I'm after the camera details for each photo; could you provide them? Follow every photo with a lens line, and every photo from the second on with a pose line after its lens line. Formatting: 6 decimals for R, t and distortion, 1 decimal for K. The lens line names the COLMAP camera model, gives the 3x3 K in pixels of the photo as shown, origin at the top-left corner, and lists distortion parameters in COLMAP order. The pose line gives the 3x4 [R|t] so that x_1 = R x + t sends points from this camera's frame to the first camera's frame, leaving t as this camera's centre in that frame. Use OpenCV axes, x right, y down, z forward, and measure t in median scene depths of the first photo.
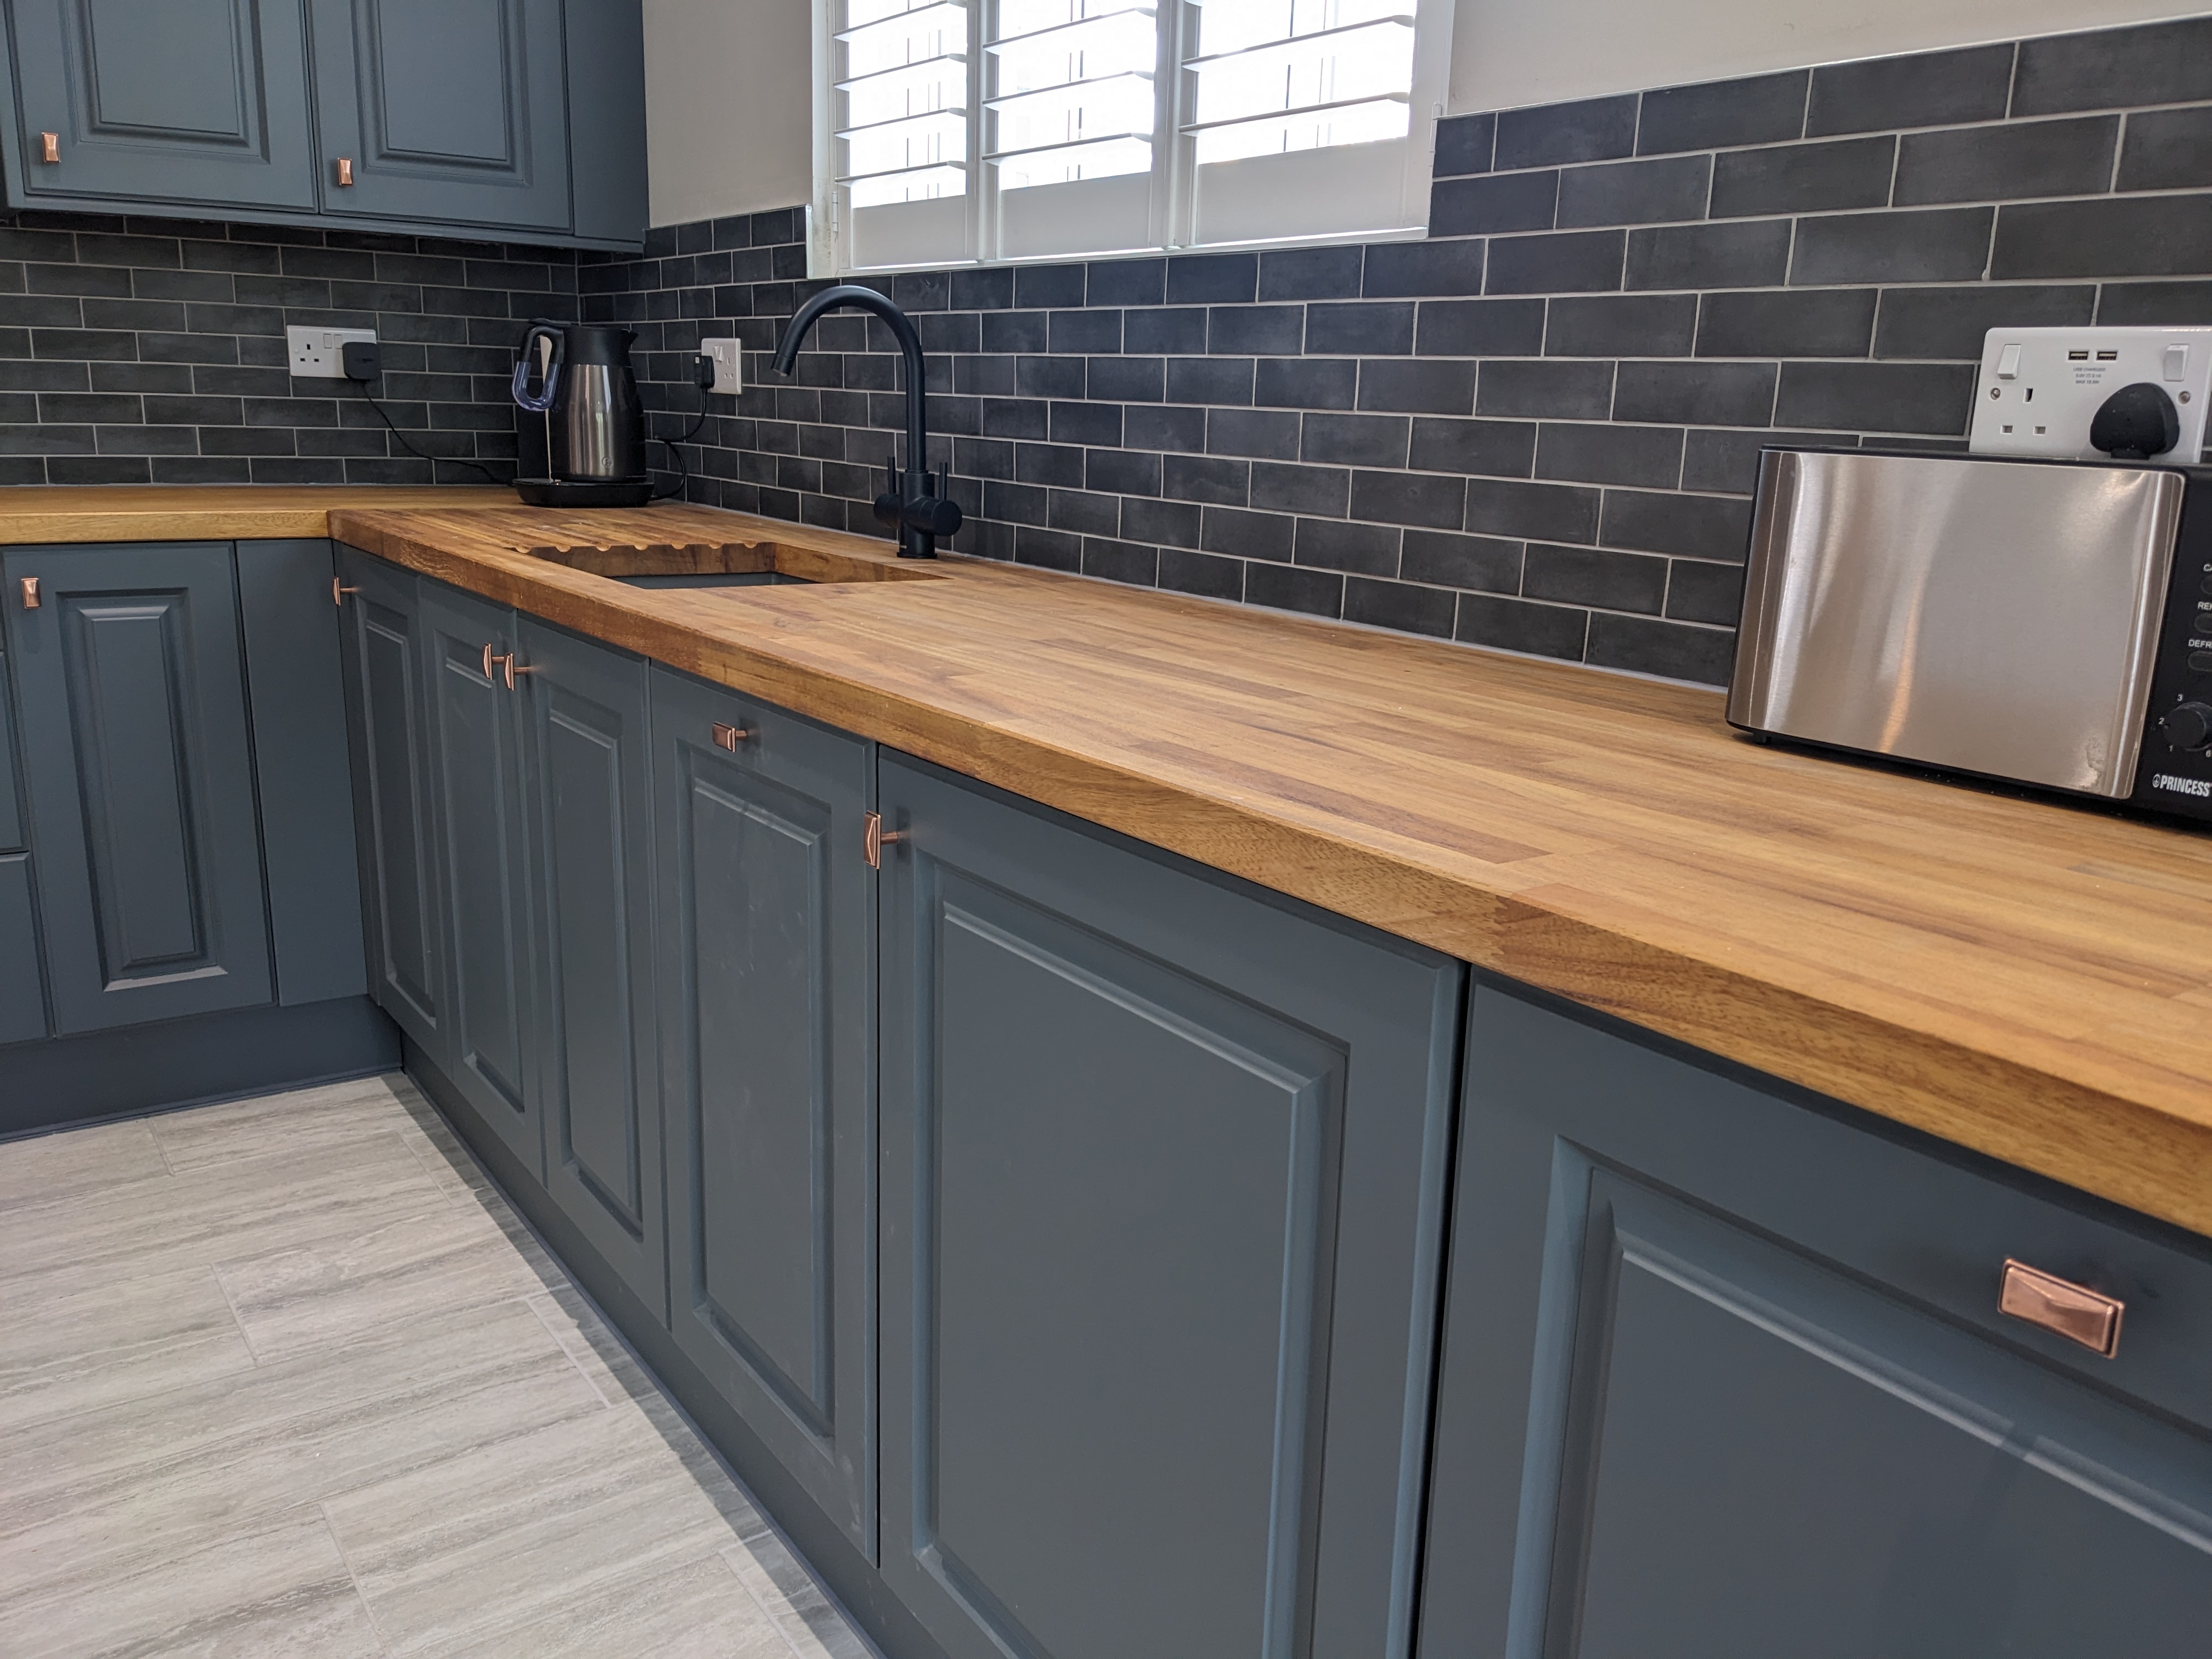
lens RADIAL K [[1743.5, 0, 1151.6], [0, 1743.5, 847.1], [0, 0, 1]] dist [0.079697, -0.122953]
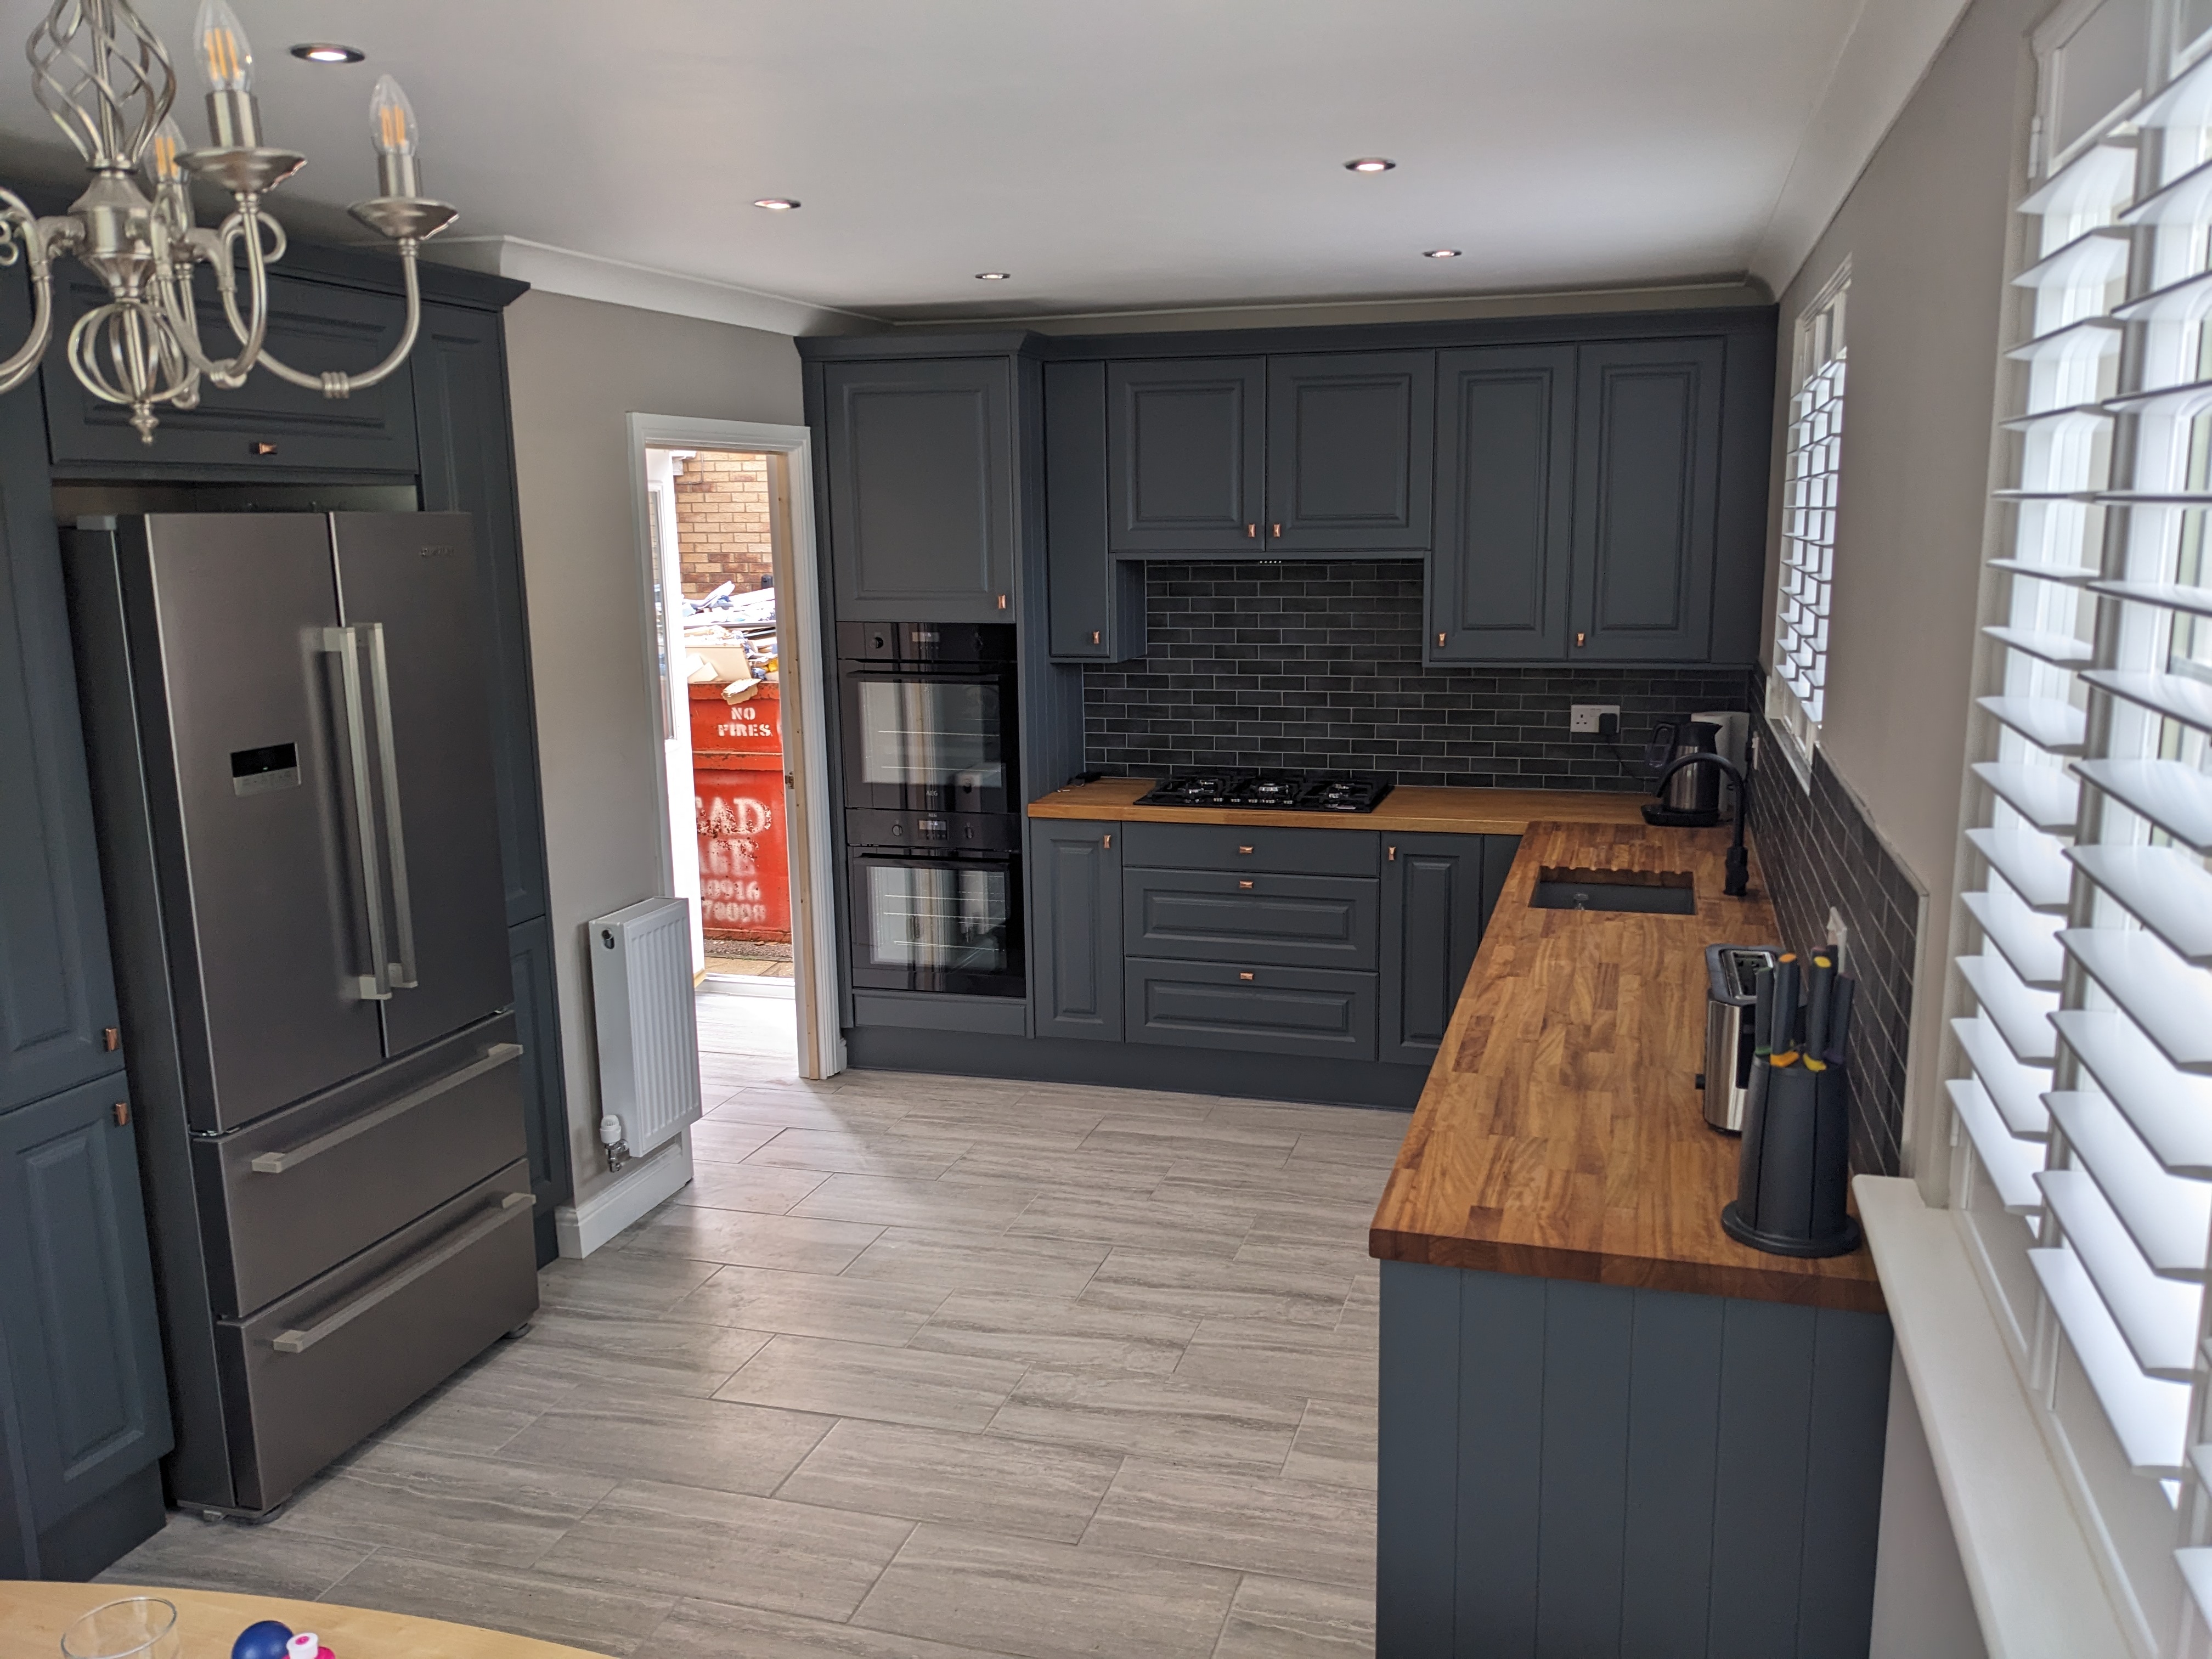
lens RADIAL K [[1743.5, 0, 1151.6], [0, 1743.5, 847.1], [0, 0, 1]] dist [0.079697, -0.122953]
pose [[0.613418, 0.108107, -0.782324, 0.970485], [-0.164401, 0.986366, 0.007397, -0.138523], [0.772458, 0.124077, 0.622828, -0.628626]]
